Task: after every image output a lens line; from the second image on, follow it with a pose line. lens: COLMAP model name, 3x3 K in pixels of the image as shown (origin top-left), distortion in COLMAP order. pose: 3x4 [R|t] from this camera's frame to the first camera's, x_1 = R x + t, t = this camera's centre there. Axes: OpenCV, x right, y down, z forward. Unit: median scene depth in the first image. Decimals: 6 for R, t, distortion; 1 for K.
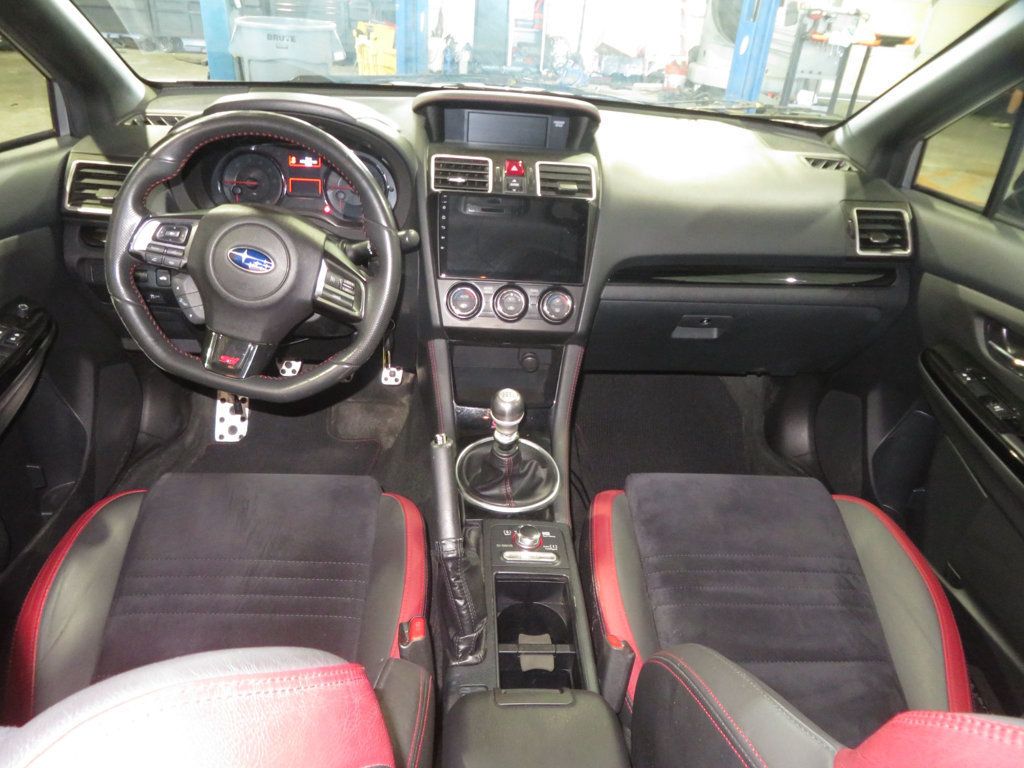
lens RADIAL K [[701.6, 0, 514.9], [0, 701.6, 360.0], [0, 0, 1]] dist [-0.025852, 0.001412]
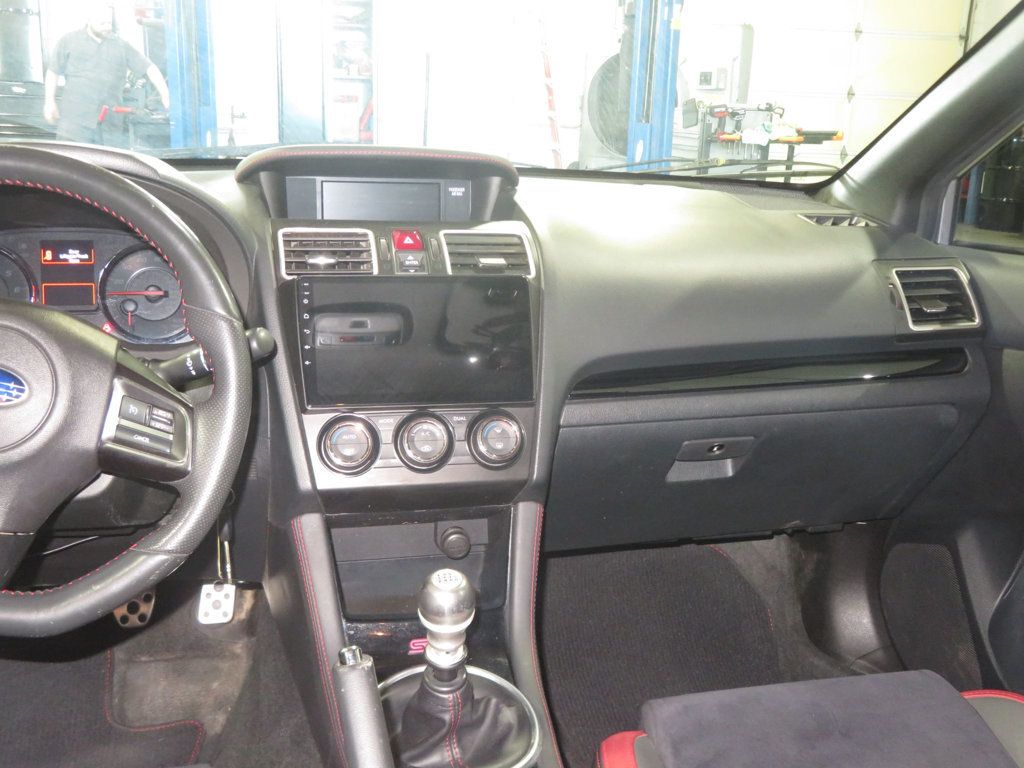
lens RADIAL K [[996.8, 0, 516.6], [0, 996.8, 362.2], [0, 0, 1]] dist [-0.006806, -0.005007]
pose [[0.982902, -0.080353, 0.165671, -0.061158], [0.116729, 0.967768, -0.223159, 0.053720], [-0.142399, 0.238683, 0.960600, 0.109844]]
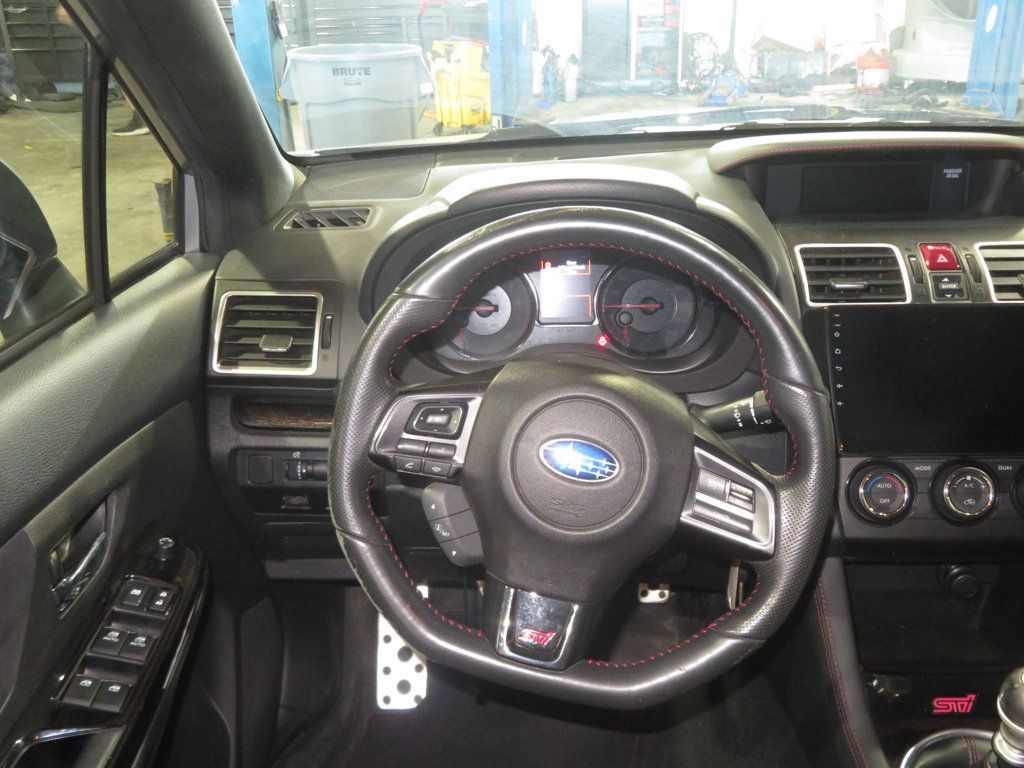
lens RADIAL K [[1009.9, 0, 514.0], [0, 1009.9, 357.6], [0, 0, 1]] dist [-0.000382, -0.008157]
pose [[0.990239, -0.056064, -0.127603, -0.237148], [0.038538, 0.989974, -0.135887, -0.085933], [0.133942, 0.129643, 0.982472, 0.127984]]
